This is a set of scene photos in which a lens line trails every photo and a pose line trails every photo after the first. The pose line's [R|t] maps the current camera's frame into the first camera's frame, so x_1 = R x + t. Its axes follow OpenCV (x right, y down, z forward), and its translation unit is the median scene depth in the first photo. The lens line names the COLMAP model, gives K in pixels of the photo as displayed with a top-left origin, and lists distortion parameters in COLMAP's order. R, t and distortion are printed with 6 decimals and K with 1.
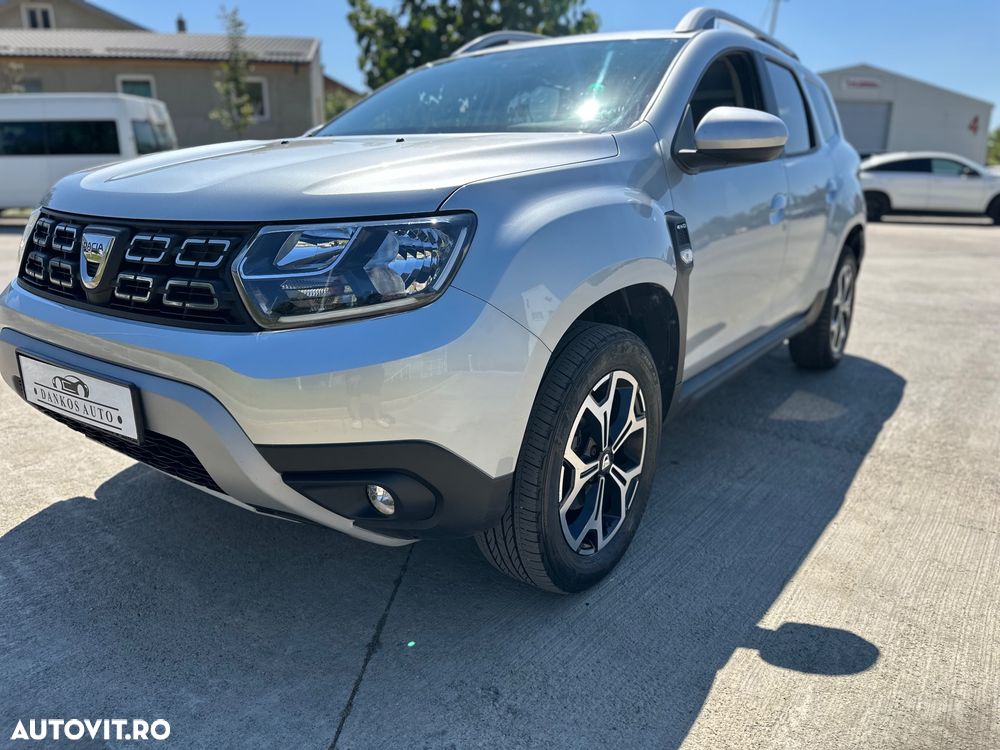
lens RADIAL K [[698.6, 0, 507.3], [0, 698.6, 376.8], [0, 0, 1]] dist [0.022729, -0.024907]
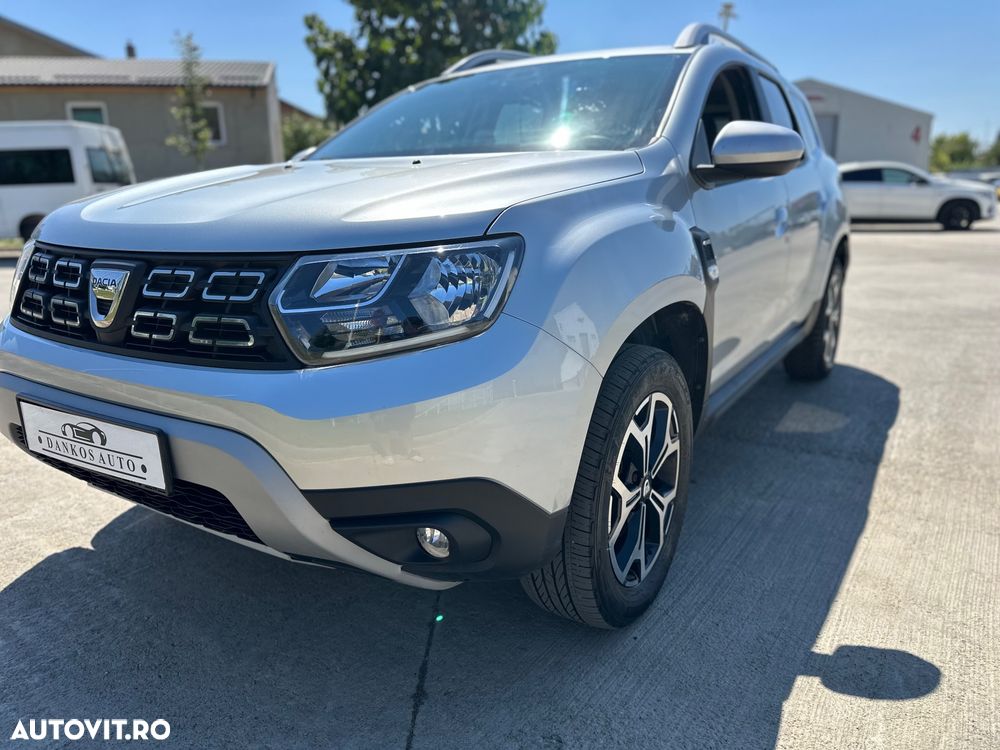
lens RADIAL K [[698.6, 0, 501.8], [0, 698.6, 379.4], [0, 0, 1]] dist [0.022729, -0.024907]
pose [[0.998144, -0.037696, 0.047823, -0.099892], [0.038697, 0.999047, -0.020166, -0.015964], [-0.047017, 0.021979, 0.998652, 0.042840]]
